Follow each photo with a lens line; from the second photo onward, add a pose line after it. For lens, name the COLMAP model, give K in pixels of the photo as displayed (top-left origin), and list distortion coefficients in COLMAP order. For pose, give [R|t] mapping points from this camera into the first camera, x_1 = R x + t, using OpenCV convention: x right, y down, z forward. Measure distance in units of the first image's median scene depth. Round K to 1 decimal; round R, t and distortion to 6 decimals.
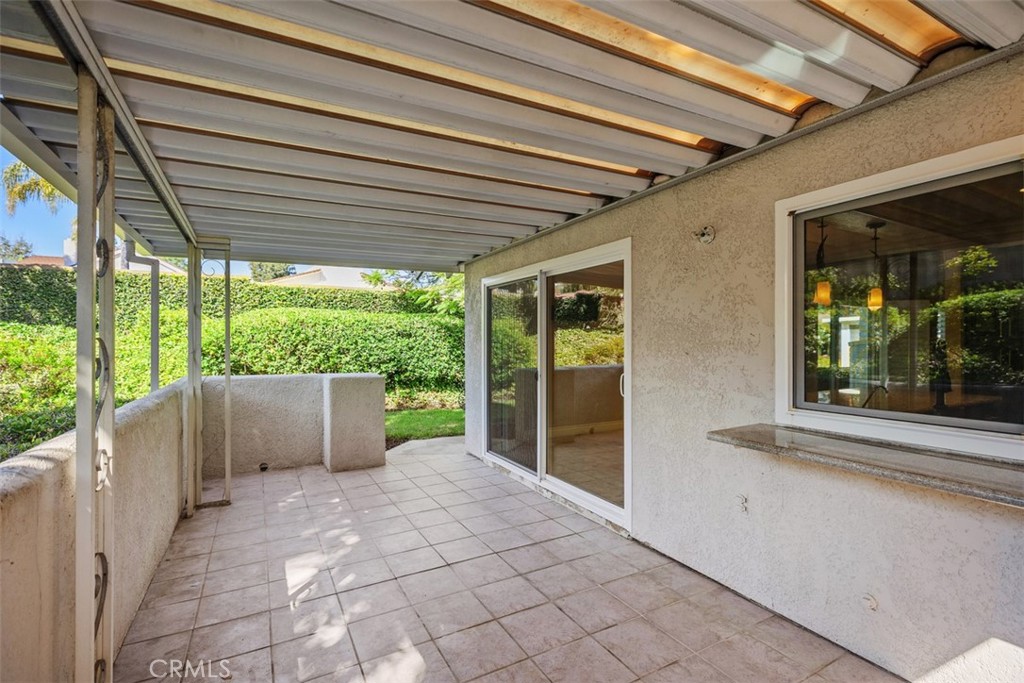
lens RADIAL K [[466.7, 0, 512.9], [0, 466.7, 340.2], [0, 0, 1]] dist [-0.002726, -0.000488]
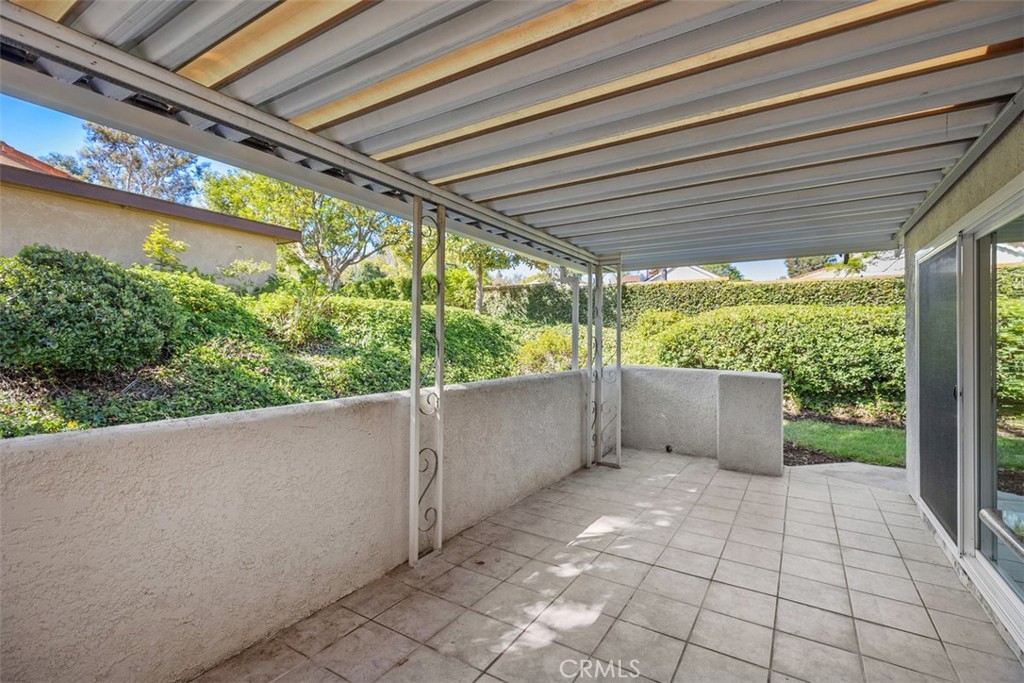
lens RADIAL K [[466.7, 0, 511.6], [0, 466.7, 333.7], [0, 0, 1]] dist [-0.002726, -0.000488]
pose [[0.489086, 0.003157, -0.872230, 0.333738], [-0.011260, 0.999933, -0.002695, 0.000702], [0.872163, 0.011140, 0.489088, 0.139790]]
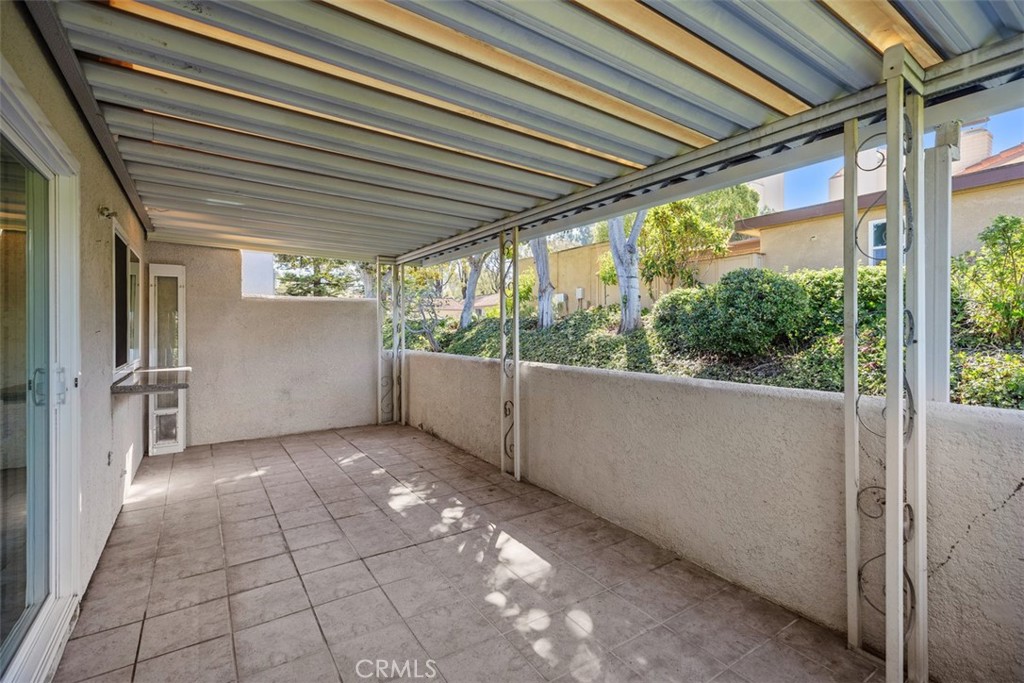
lens RADIAL K [[466.7, 0, 508.7], [0, 466.7, 336.9], [0, 0, 1]] dist [-0.002726, -0.000488]
pose [[-0.996565, 0.003929, -0.082718, -0.250325], [0.002757, 0.999894, 0.014275, 0.020011], [0.082765, 0.013997, -0.996471, 1.369923]]
